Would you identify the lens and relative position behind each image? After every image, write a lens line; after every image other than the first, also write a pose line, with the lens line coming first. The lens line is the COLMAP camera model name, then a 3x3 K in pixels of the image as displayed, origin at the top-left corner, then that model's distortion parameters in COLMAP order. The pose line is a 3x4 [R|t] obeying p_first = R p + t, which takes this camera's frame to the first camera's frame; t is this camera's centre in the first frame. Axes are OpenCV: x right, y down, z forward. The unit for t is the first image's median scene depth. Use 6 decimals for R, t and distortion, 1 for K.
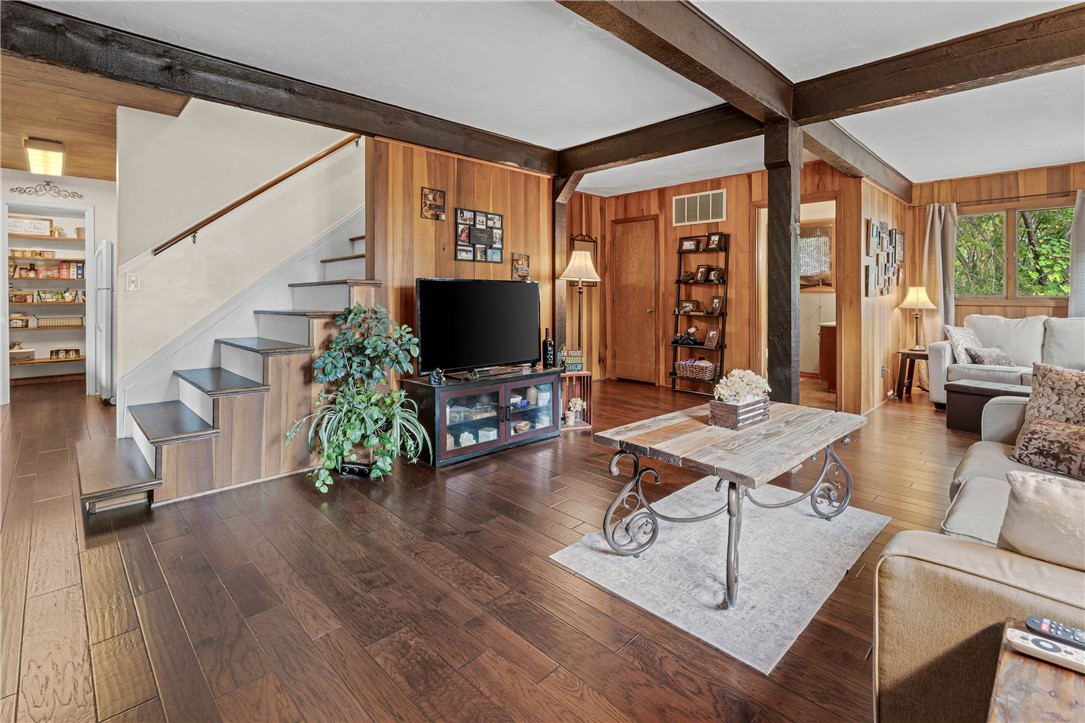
lens RADIAL K [[507.1, 0, 544.3], [0, 507.1, 293.0], [0, 0, 1]] dist [-0.001106, 0.000179]
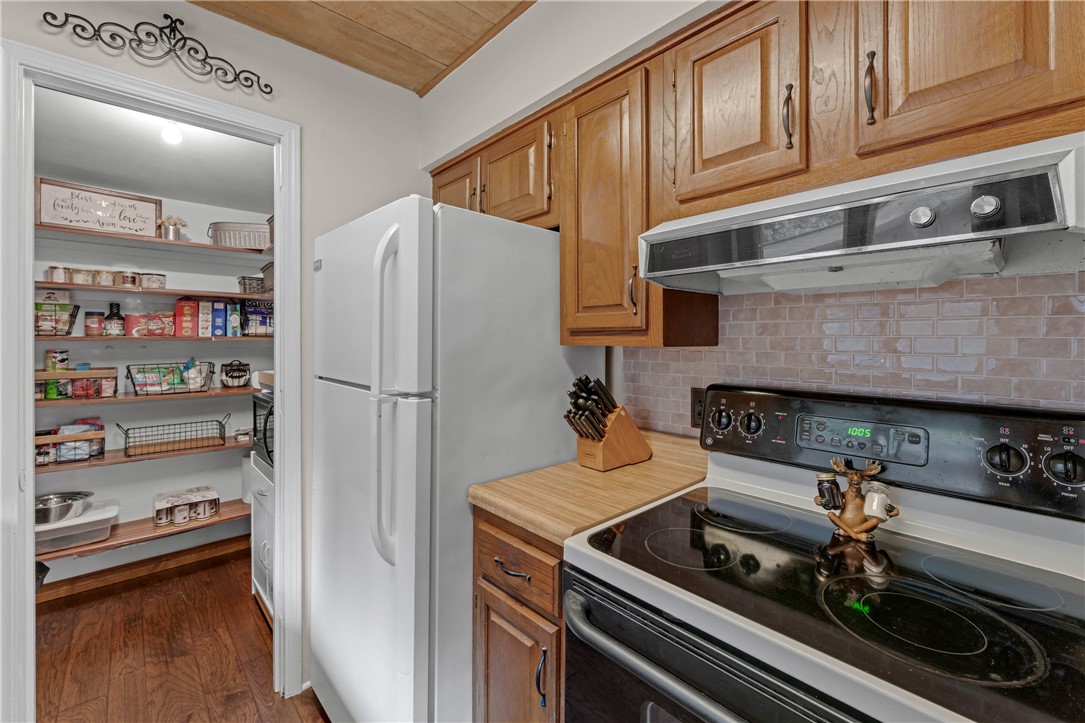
lens RADIAL K [[446.5, 0, 543.8], [0, 446.5, 335.7], [0, 0, 1]] dist [-0.000518, 0.000518]
pose [[0.999833, 0.002854, -0.018072, -0.649952], [-0.002939, 0.999985, -0.004686, -0.029541], [0.018058, 0.004739, 0.999826, 0.637855]]
